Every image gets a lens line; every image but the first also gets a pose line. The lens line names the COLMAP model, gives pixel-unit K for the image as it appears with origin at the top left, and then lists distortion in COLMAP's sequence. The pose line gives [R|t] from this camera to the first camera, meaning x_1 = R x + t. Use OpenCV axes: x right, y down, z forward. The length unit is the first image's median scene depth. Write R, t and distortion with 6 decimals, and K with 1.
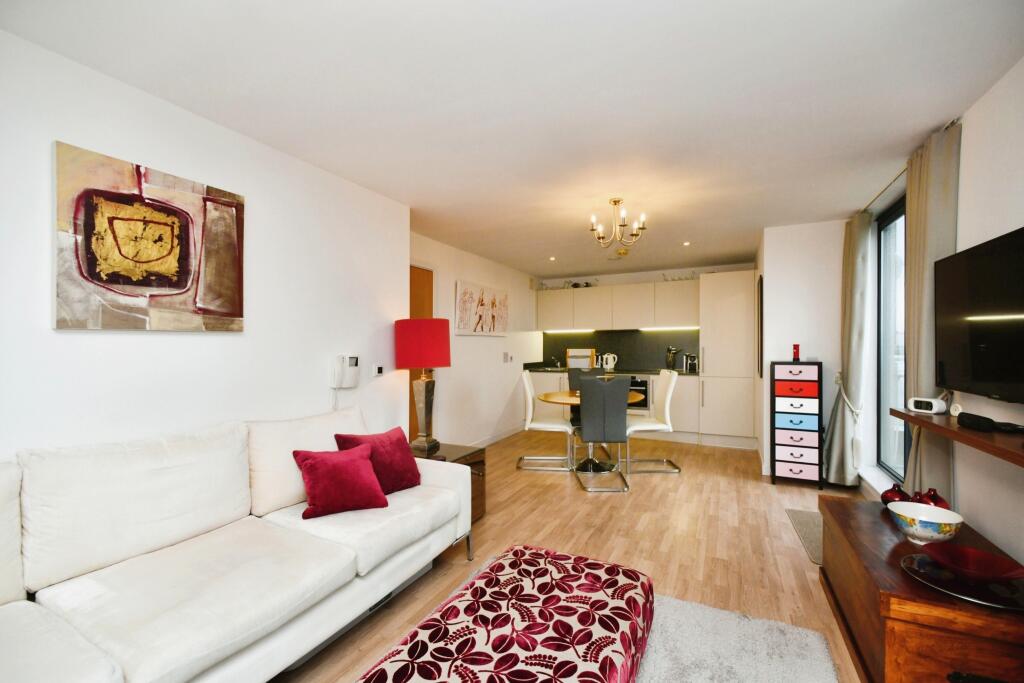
lens RADIAL K [[415.6, 0, 522.2], [0, 415.6, 359.2], [0, 0, 1]] dist [0.002843, -0.001062]
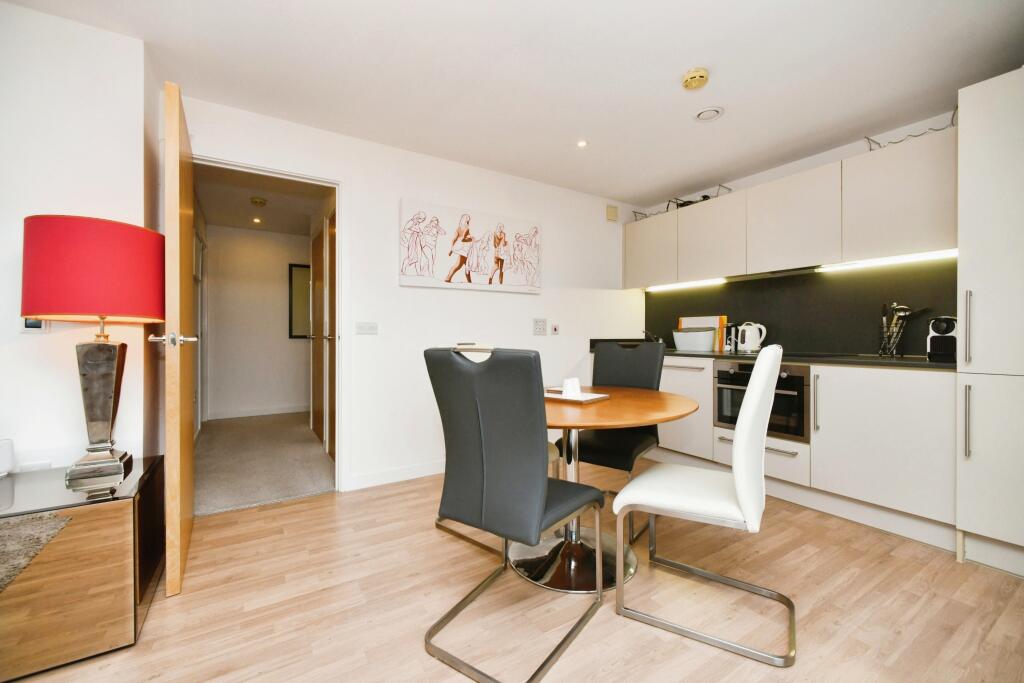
lens RADIAL K [[415.6, 0, 521.6], [0, 415.6, 340.9], [0, 0, 1]] dist [0.002843, -0.001062]
pose [[0.851291, 0.011042, -0.524578, 0.384949], [-0.019605, 0.999750, -0.010771, 0.033580], [0.524328, 0.019453, 0.851294, 0.646907]]
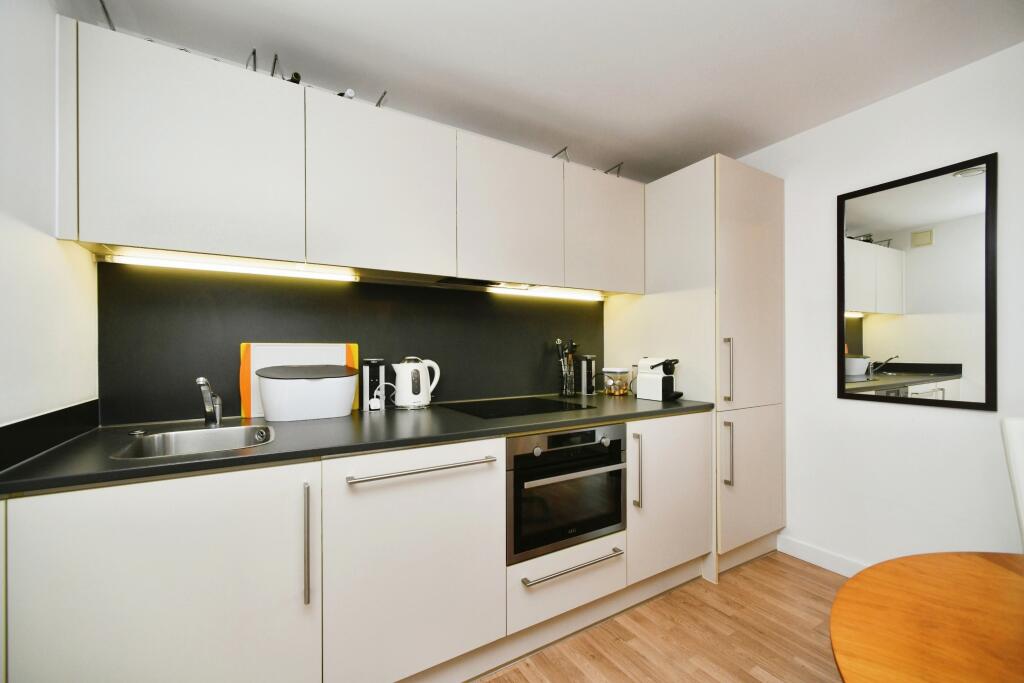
lens RADIAL K [[415.6, 0, 509.3], [0, 415.6, 353.1], [0, 0, 1]] dist [0.002843, -0.001062]
pose [[0.561500, -0.001766, 0.827475, -0.014522], [0.024561, 0.999593, -0.014533, -0.016872], [-0.827112, 0.028484, 0.561314, 1.232599]]
